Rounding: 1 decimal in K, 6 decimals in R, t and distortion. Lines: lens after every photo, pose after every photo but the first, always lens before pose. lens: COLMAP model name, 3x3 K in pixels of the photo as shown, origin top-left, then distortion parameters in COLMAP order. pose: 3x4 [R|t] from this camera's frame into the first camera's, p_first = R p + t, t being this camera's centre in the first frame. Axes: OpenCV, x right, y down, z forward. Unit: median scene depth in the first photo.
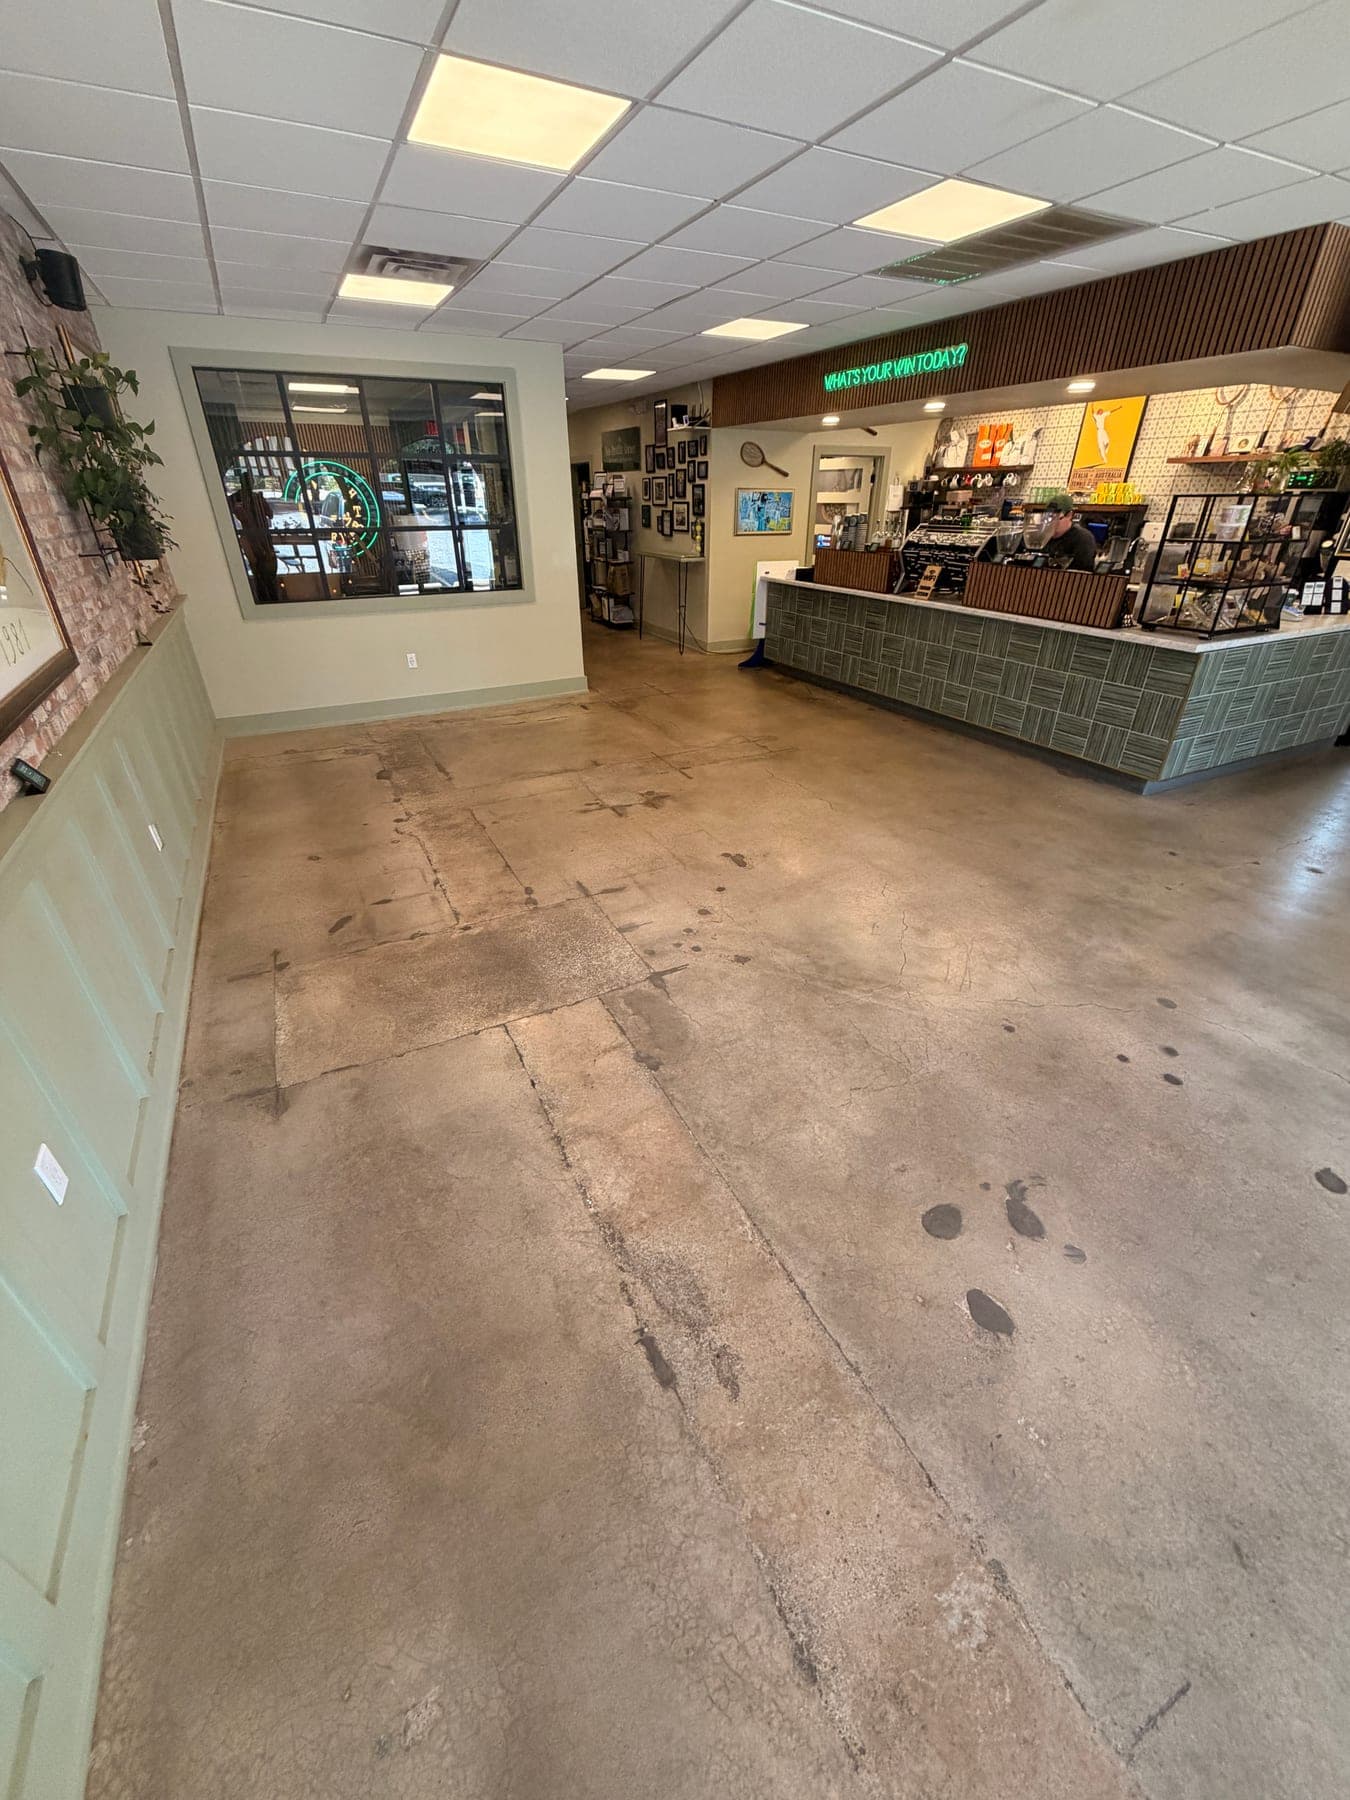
lens RADIAL K [[717.2, 0, 676.5], [0, 717.2, 894.1], [0, 0, 1]] dist [0.001759, -0.000137]
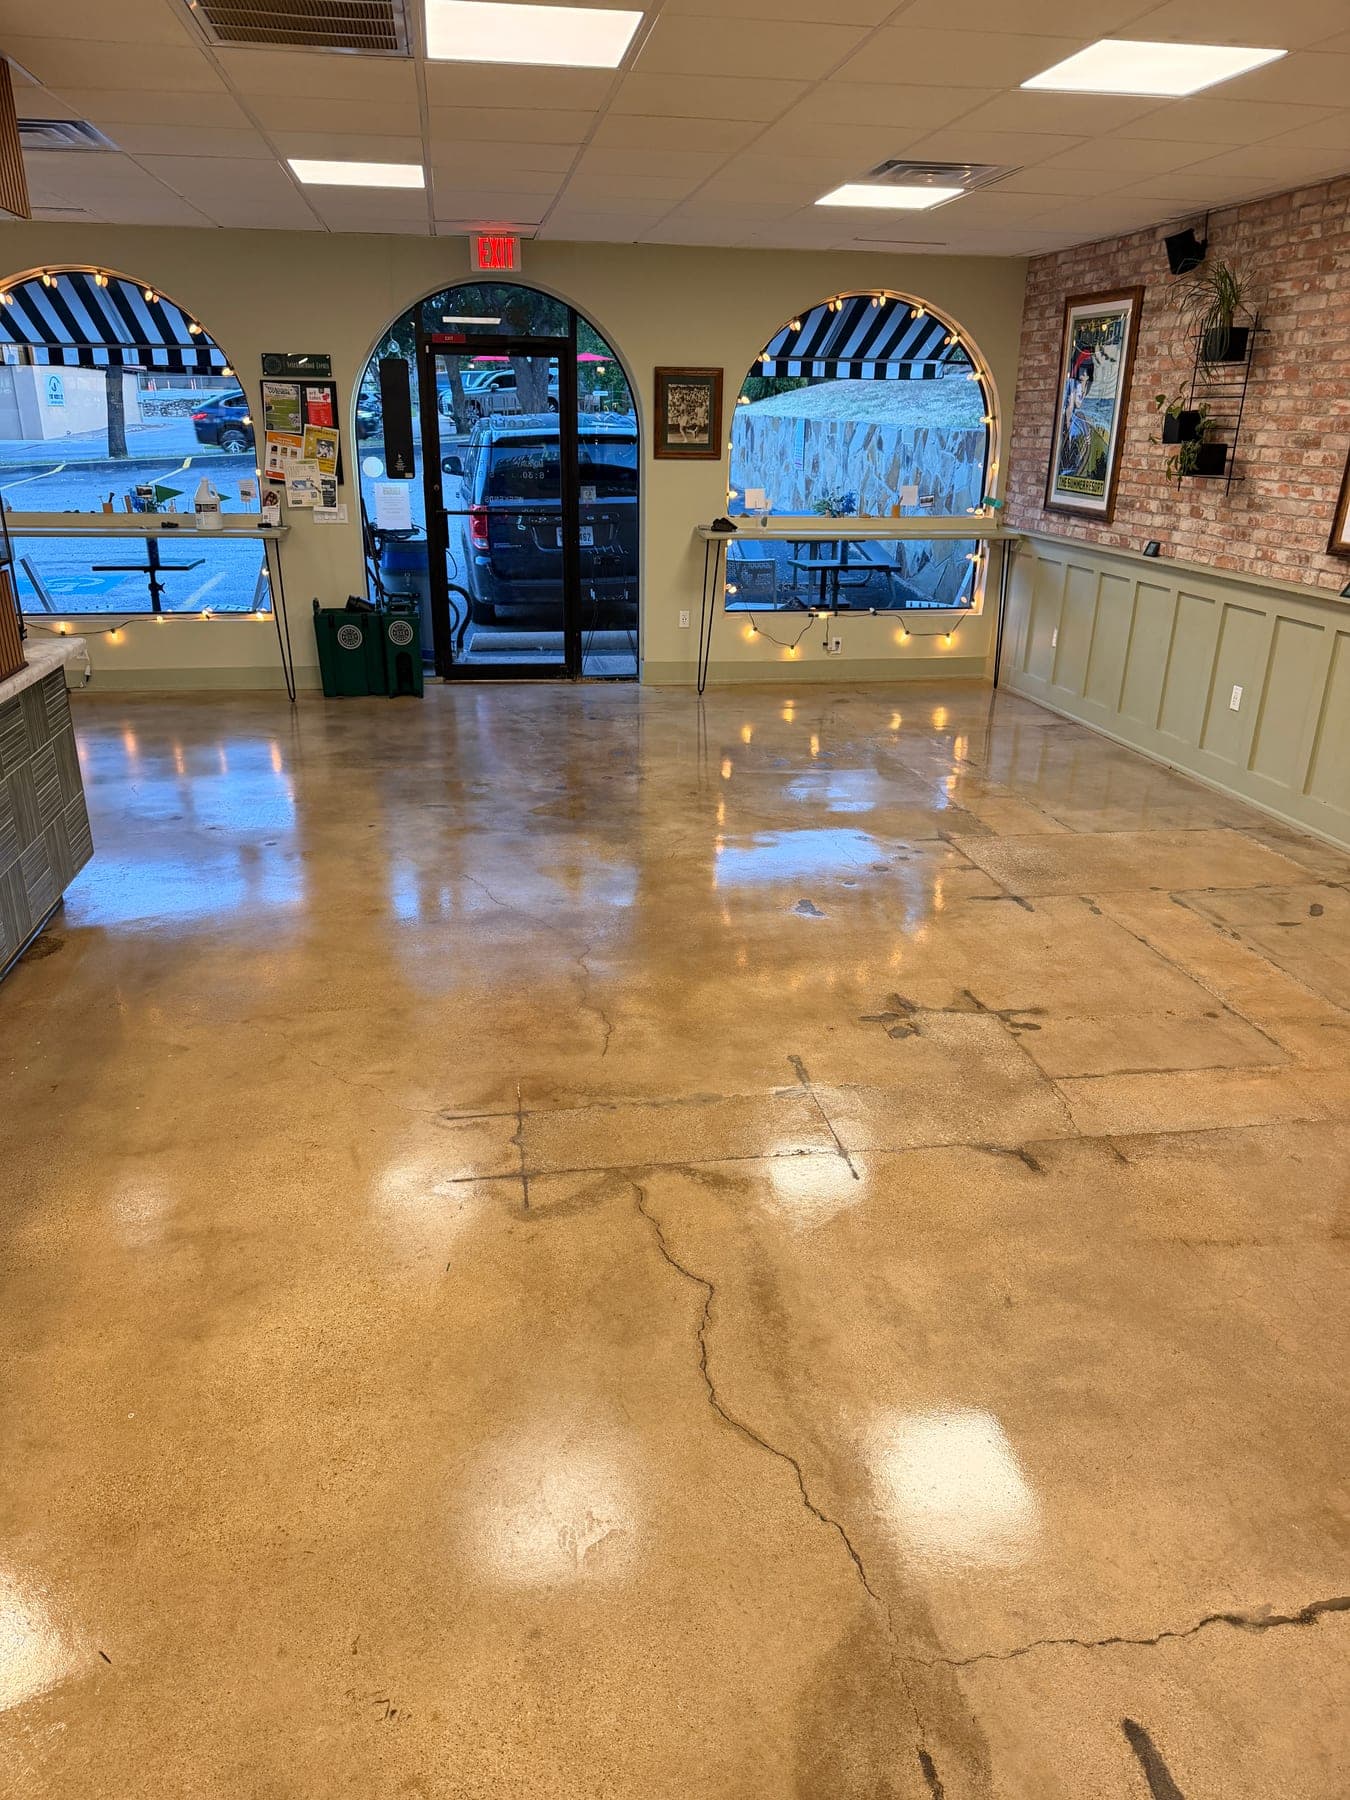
lens RADIAL K [[1270.6, 0, 670.6], [0, 1270.6, 912.3], [0, 0, 1]] dist [0.040810, -0.047041]
pose [[-0.951813, -0.125340, 0.279895, -0.158683], [0.134862, 0.648620, 0.749069, -1.129380], [-0.275434, 0.750721, -0.600462, 2.008220]]
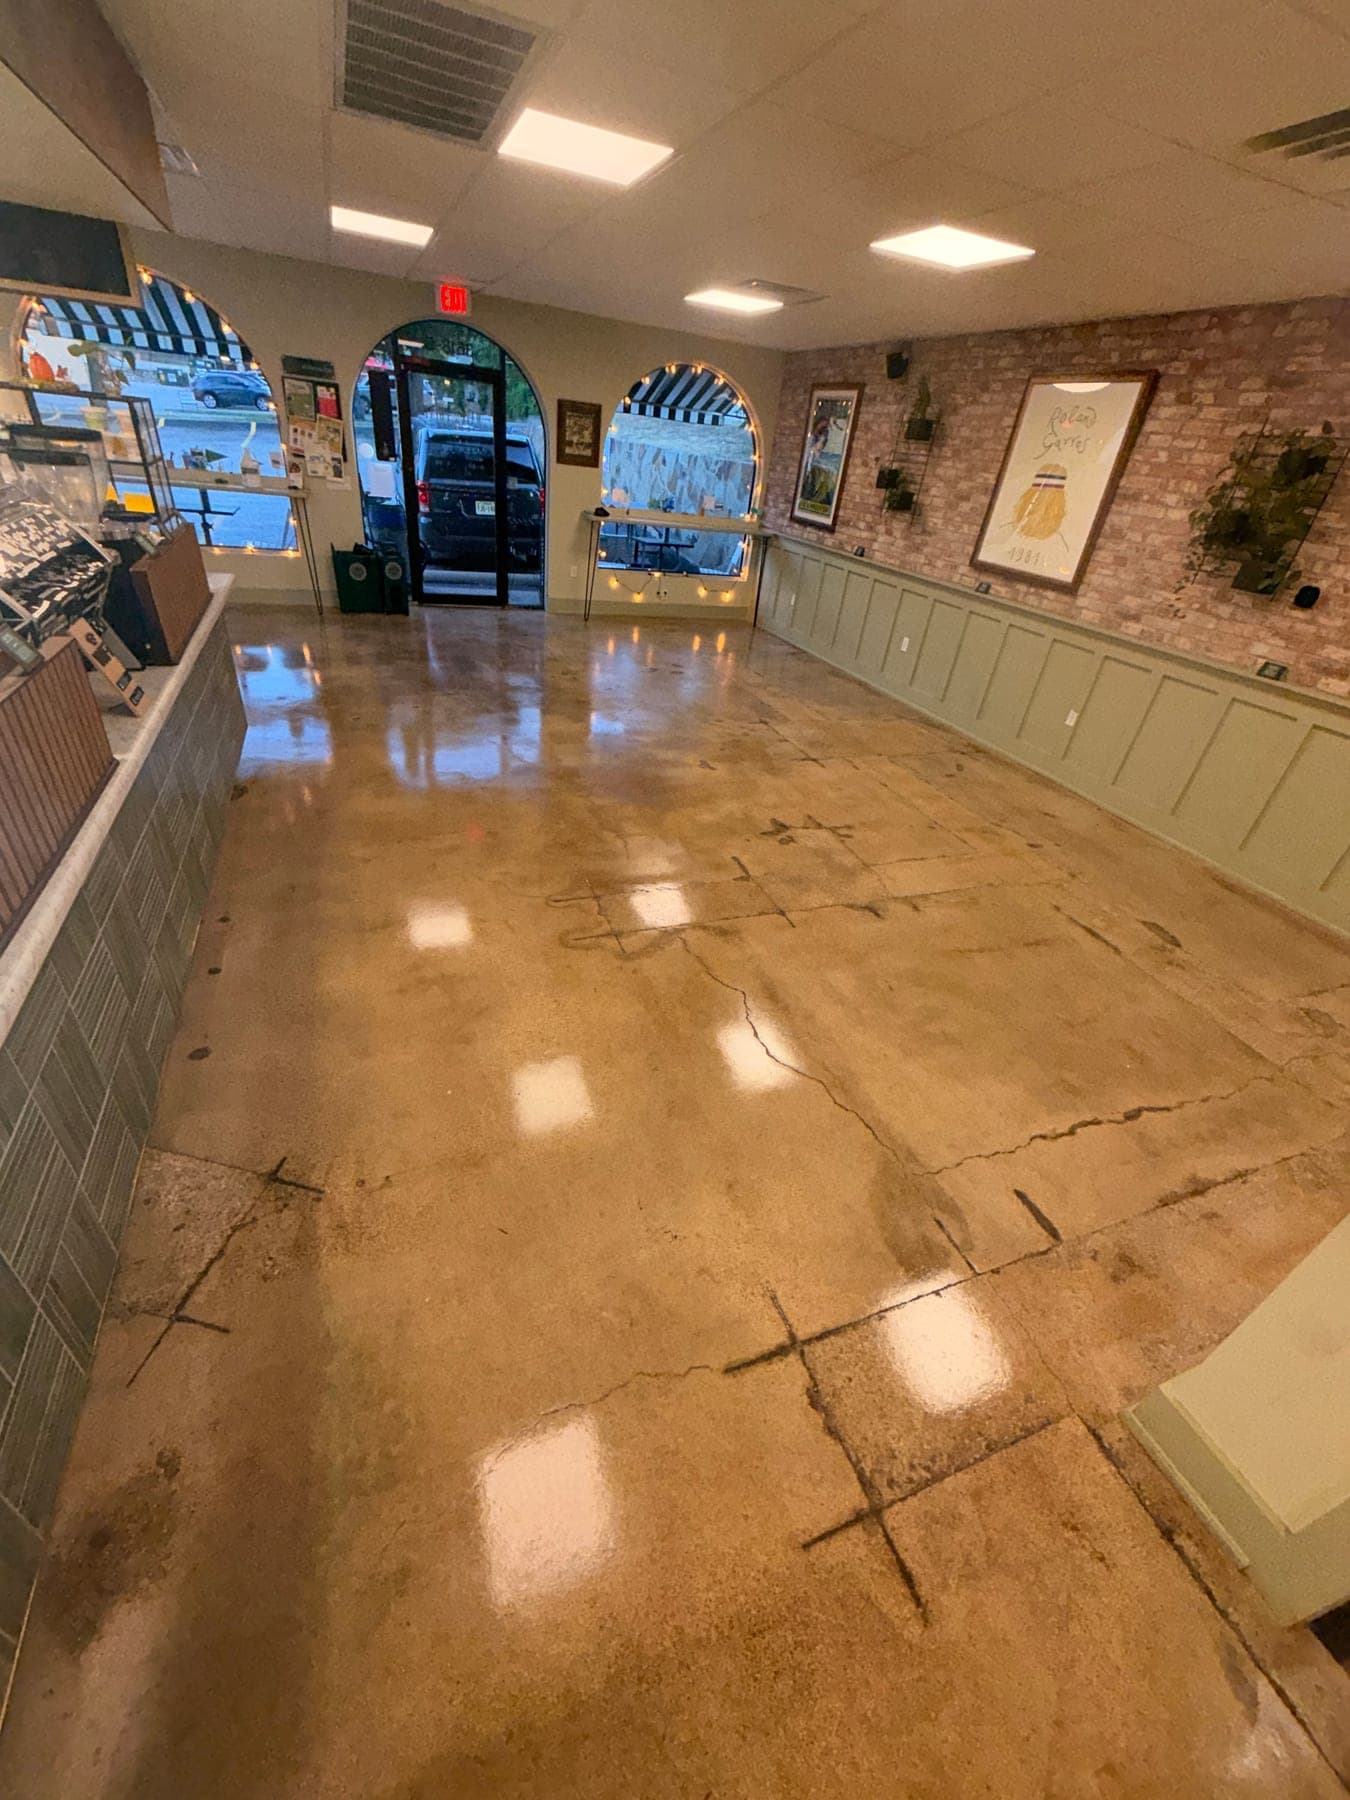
lens RADIAL K [[717.2, 0, 671.4], [0, 717.2, 894.5], [0, 0, 1]] dist [0.001759, -0.000137]
pose [[-0.989275, -0.143865, 0.025244, 0.087729], [-0.047629, 0.481118, 0.875361, -1.144709], [-0.138079, 0.864771, -0.482810, 2.009289]]
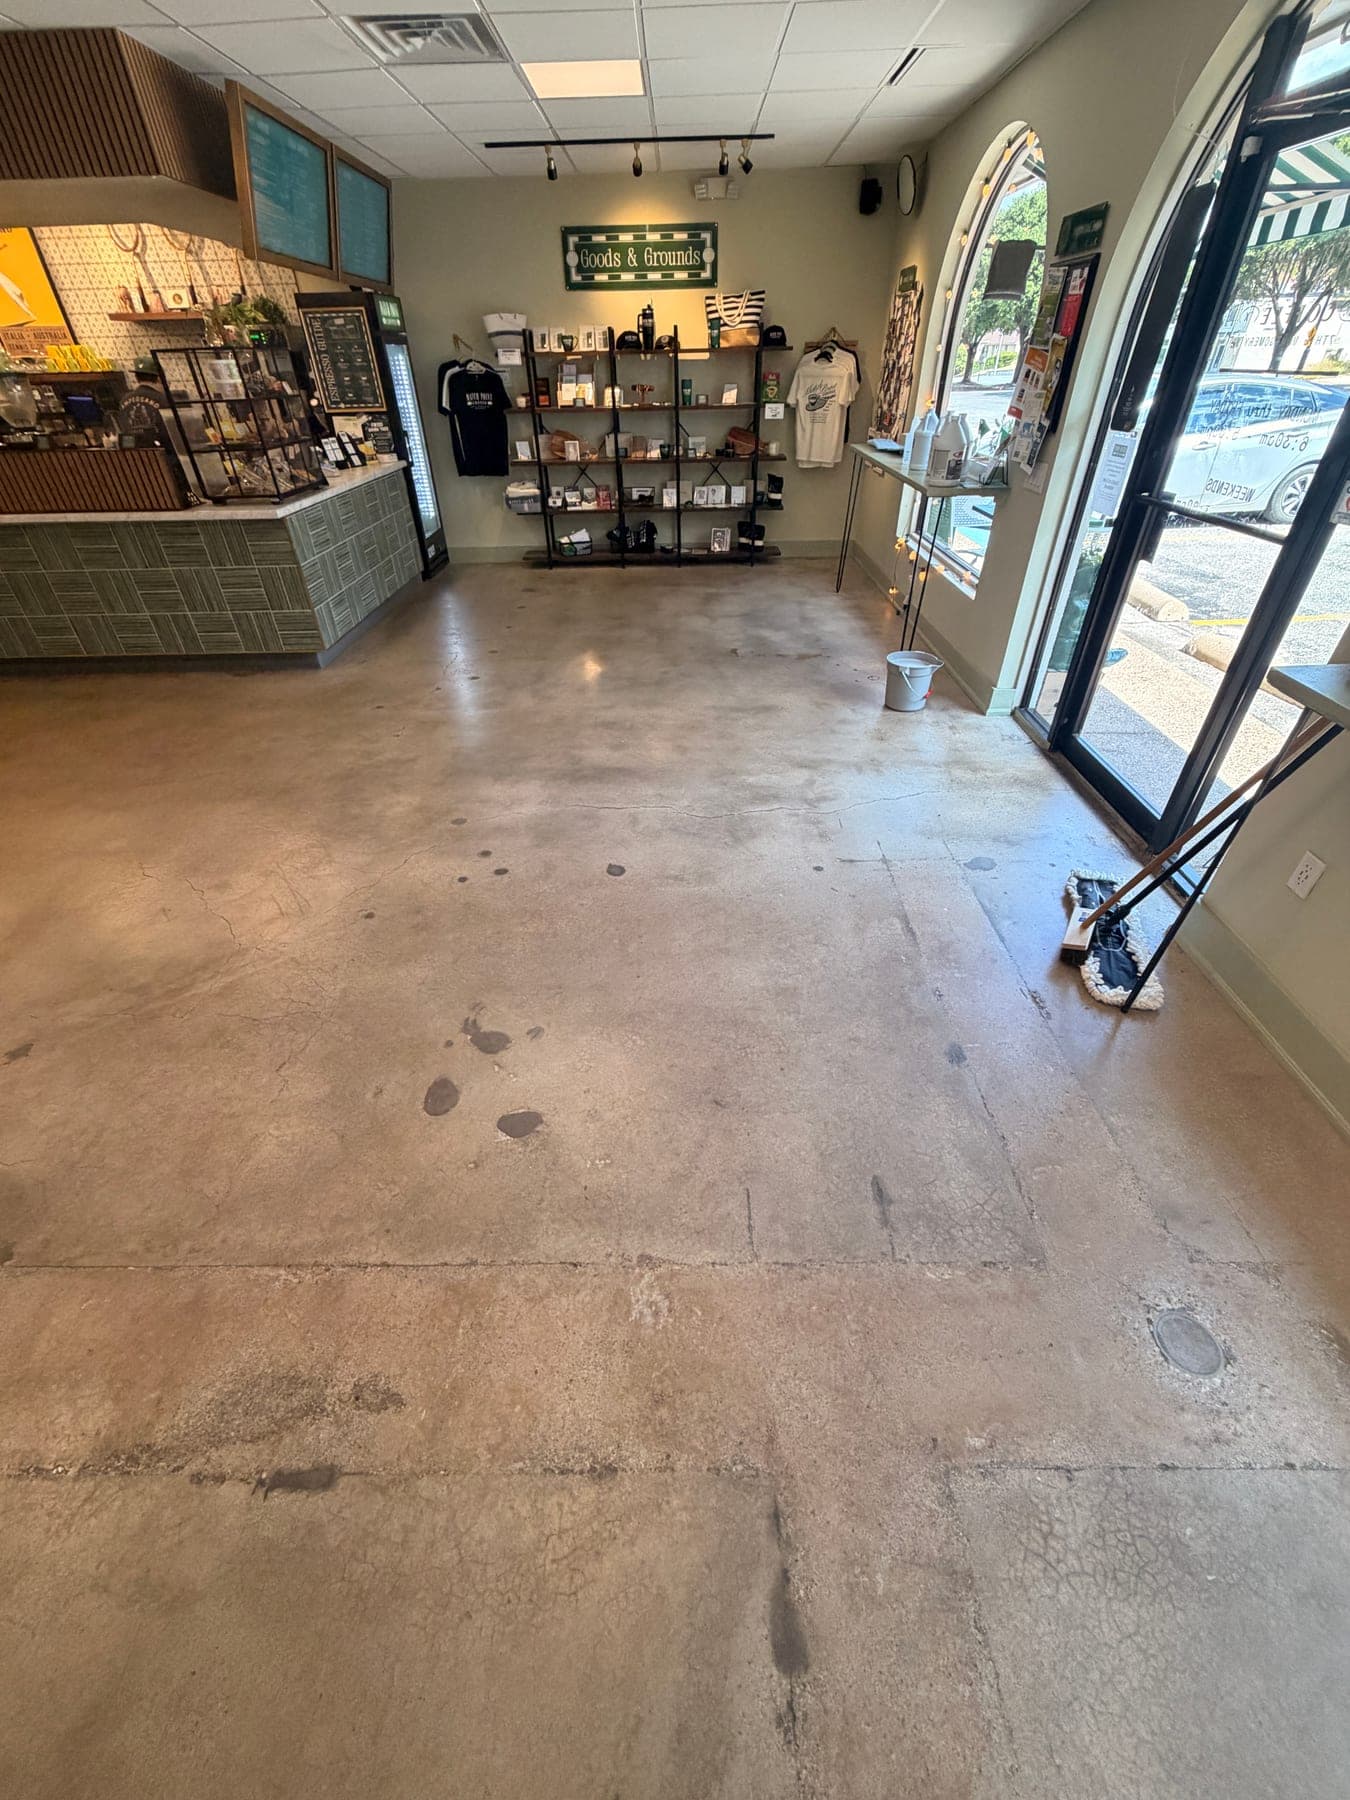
lens RADIAL K [[717.2, 0, 670.6], [0, 717.2, 891.6], [0, 0, 1]] dist [0.001759, -0.000137]
pose [[0.462414, -0.538172, 0.704659, -0.022599], [0.450428, 0.827126, 0.336122, 0.009501], [-0.763733, 0.161971, 0.624882, 0.034973]]
